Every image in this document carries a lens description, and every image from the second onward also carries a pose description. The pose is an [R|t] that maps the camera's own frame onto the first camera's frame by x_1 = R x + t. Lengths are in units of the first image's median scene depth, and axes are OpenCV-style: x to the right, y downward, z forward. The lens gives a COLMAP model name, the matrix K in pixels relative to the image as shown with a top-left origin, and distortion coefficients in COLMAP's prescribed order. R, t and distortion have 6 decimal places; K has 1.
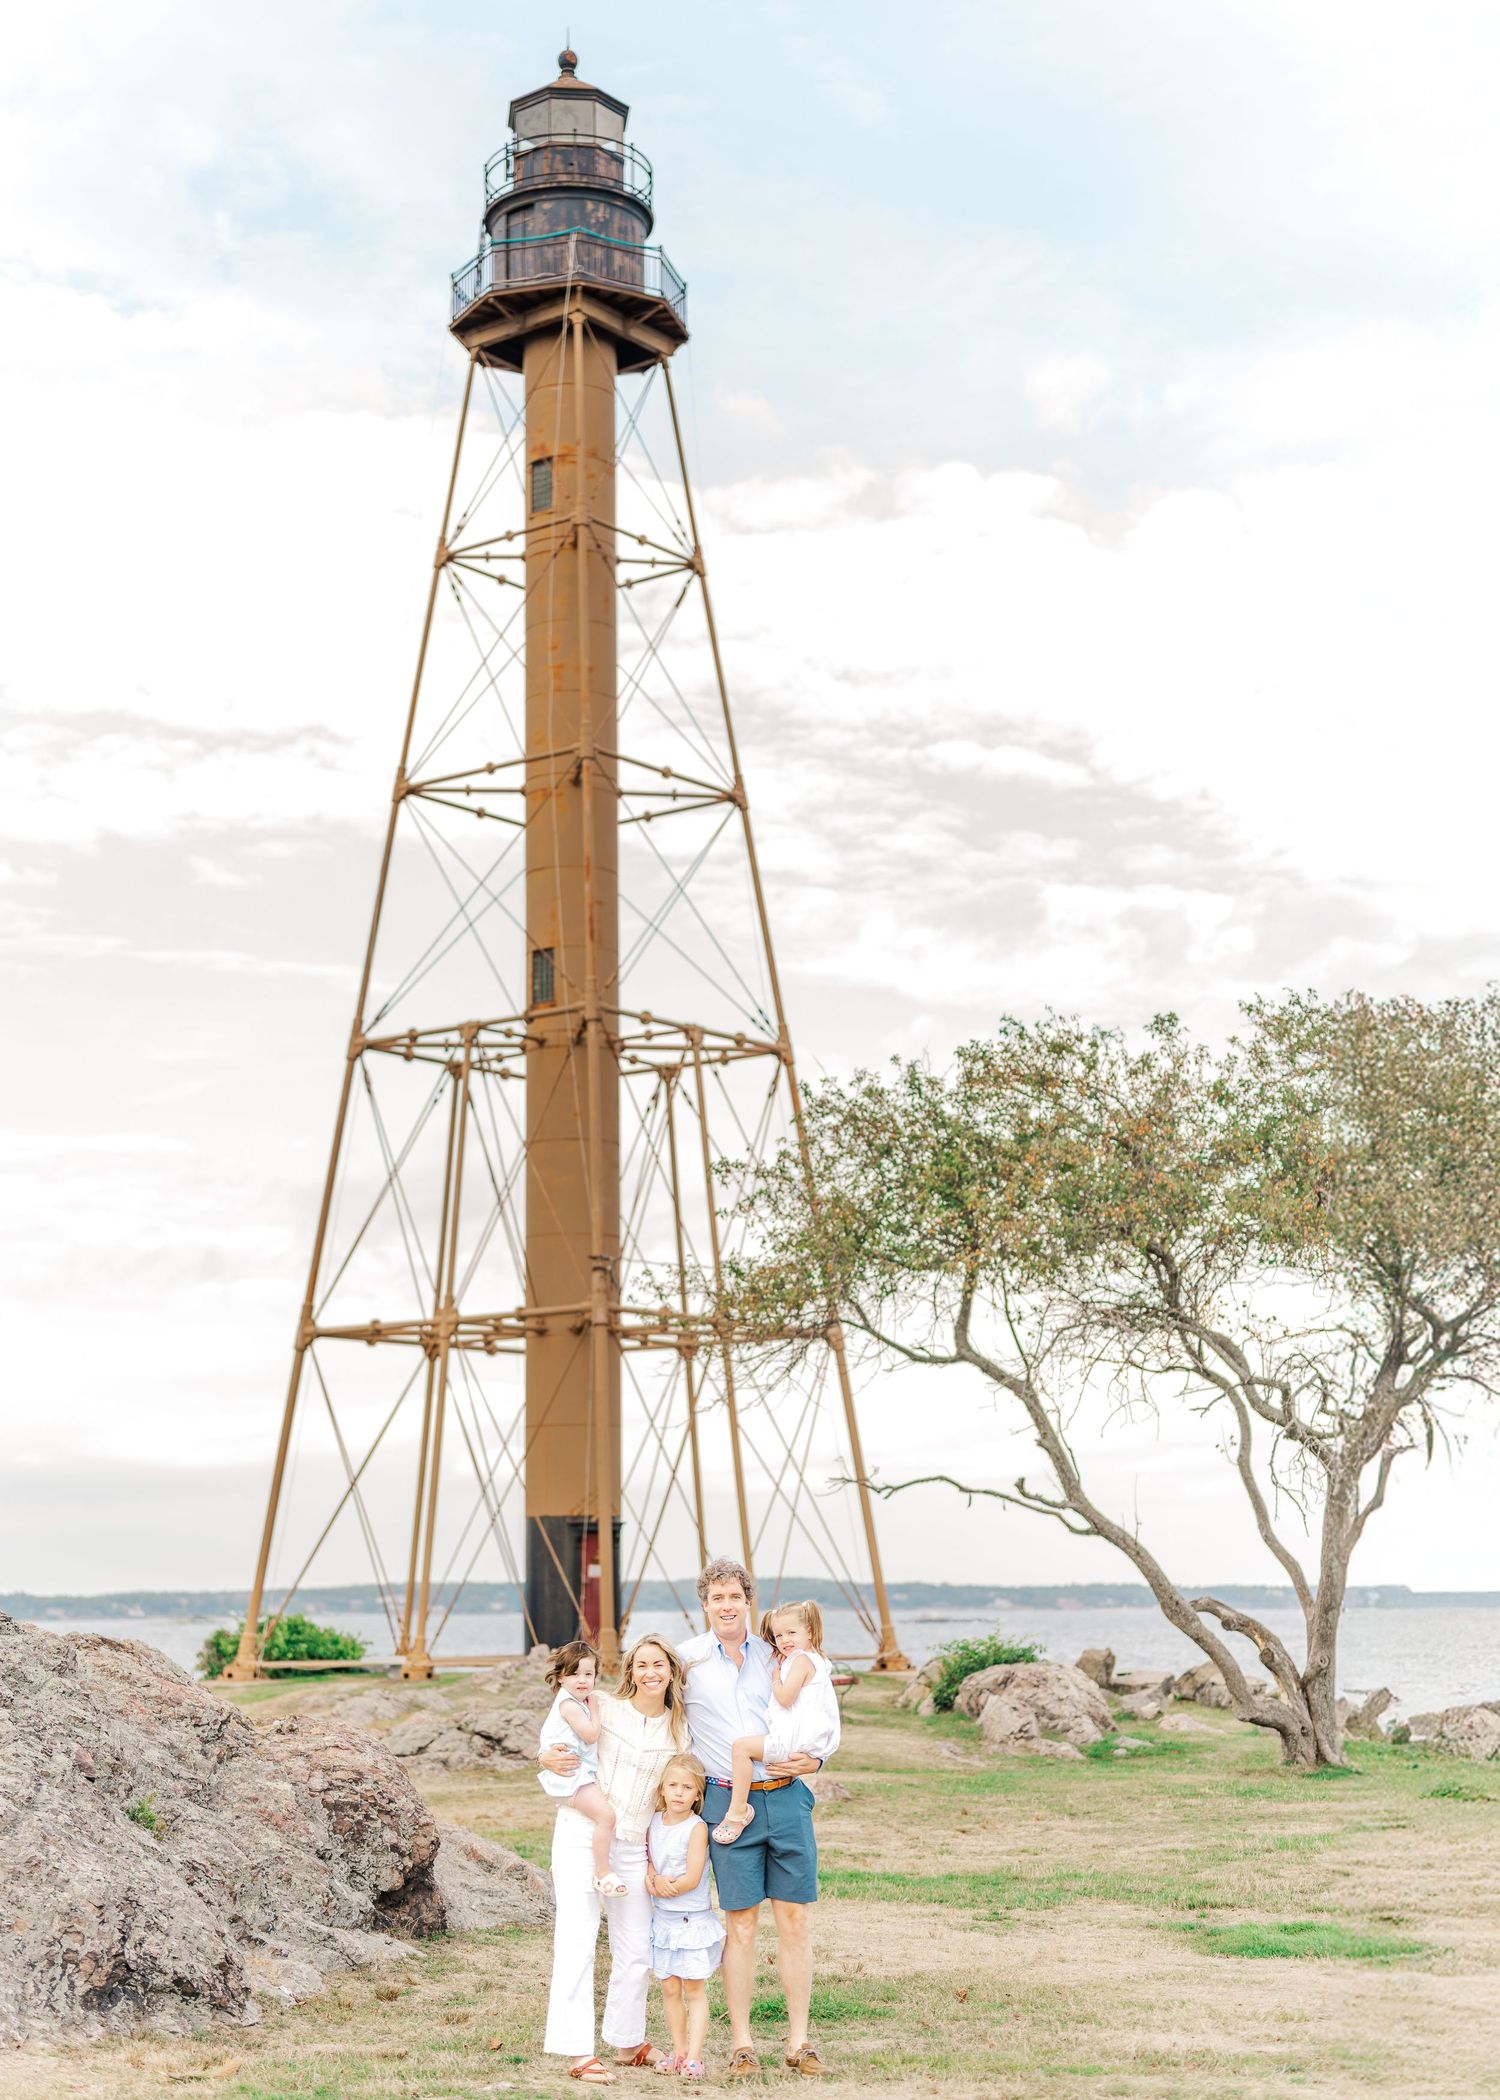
lens RADIAL K [[3155.1, 0, 729.6], [0, 3155.1, 1075.4], [0, 0, 1]] dist [0.087144, 0.000000]
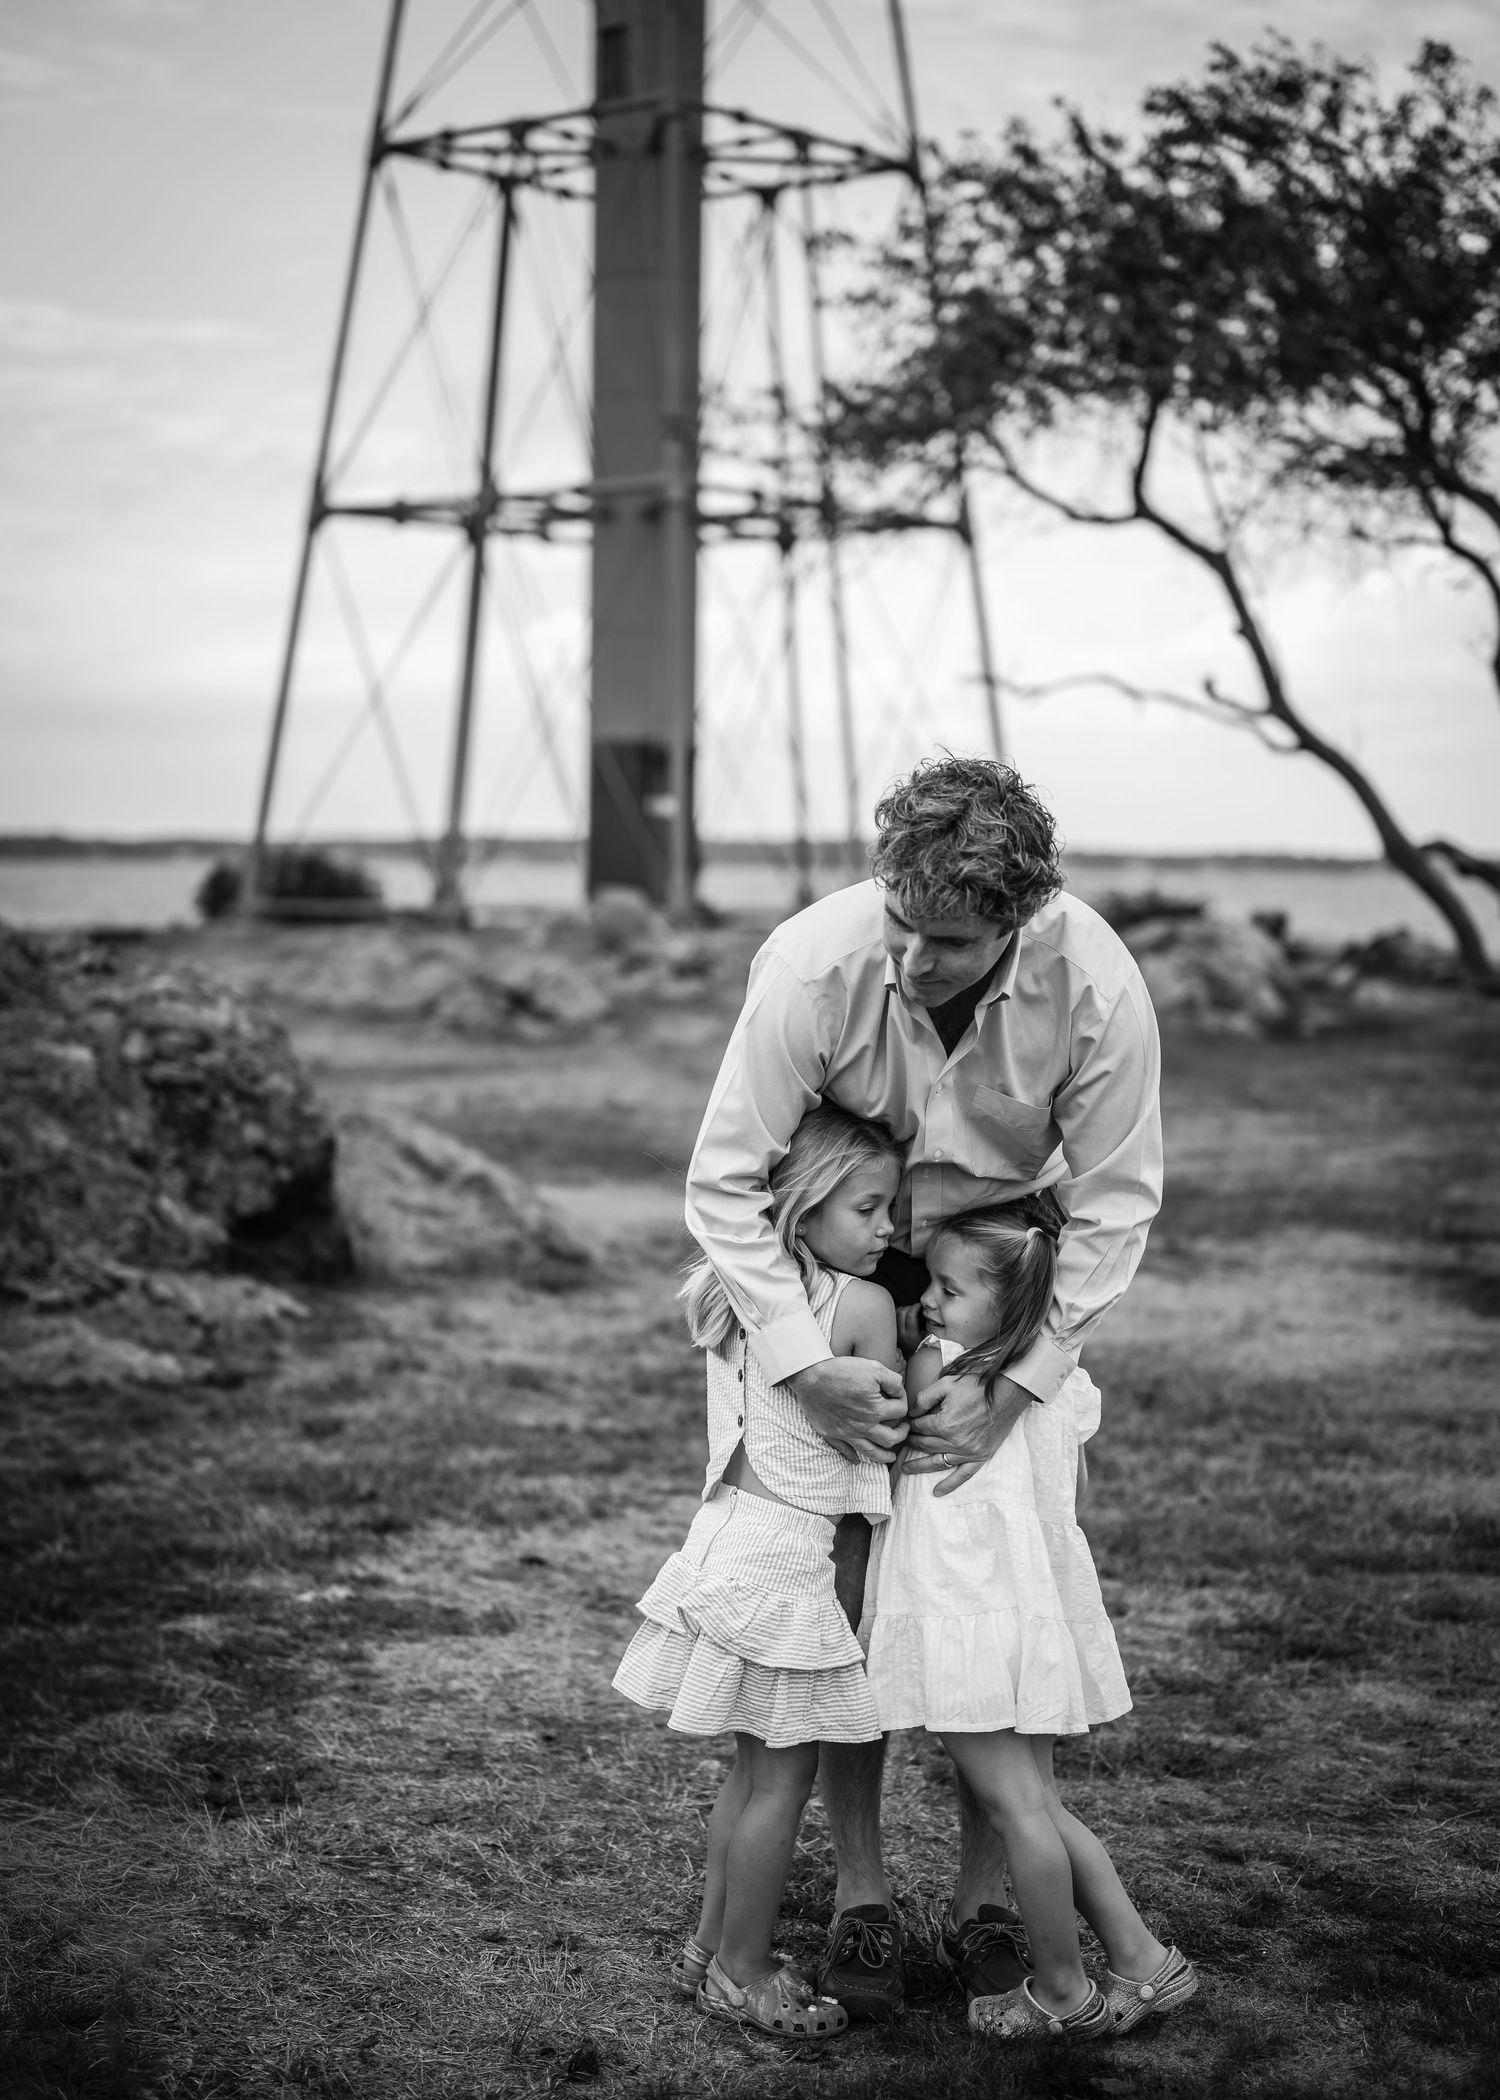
lens RADIAL K [[3155.1, 0, 743.0], [0, 3155.1, 1063.3], [0, 0, 1]] dist [0.087144, 0.000000]
pose [[0.999250, 0.020060, -0.033117, 0.007183], [-0.012228, 0.975052, 0.221641, 0.048657], [0.036737, -0.221070, 0.974566, 0.224611]]
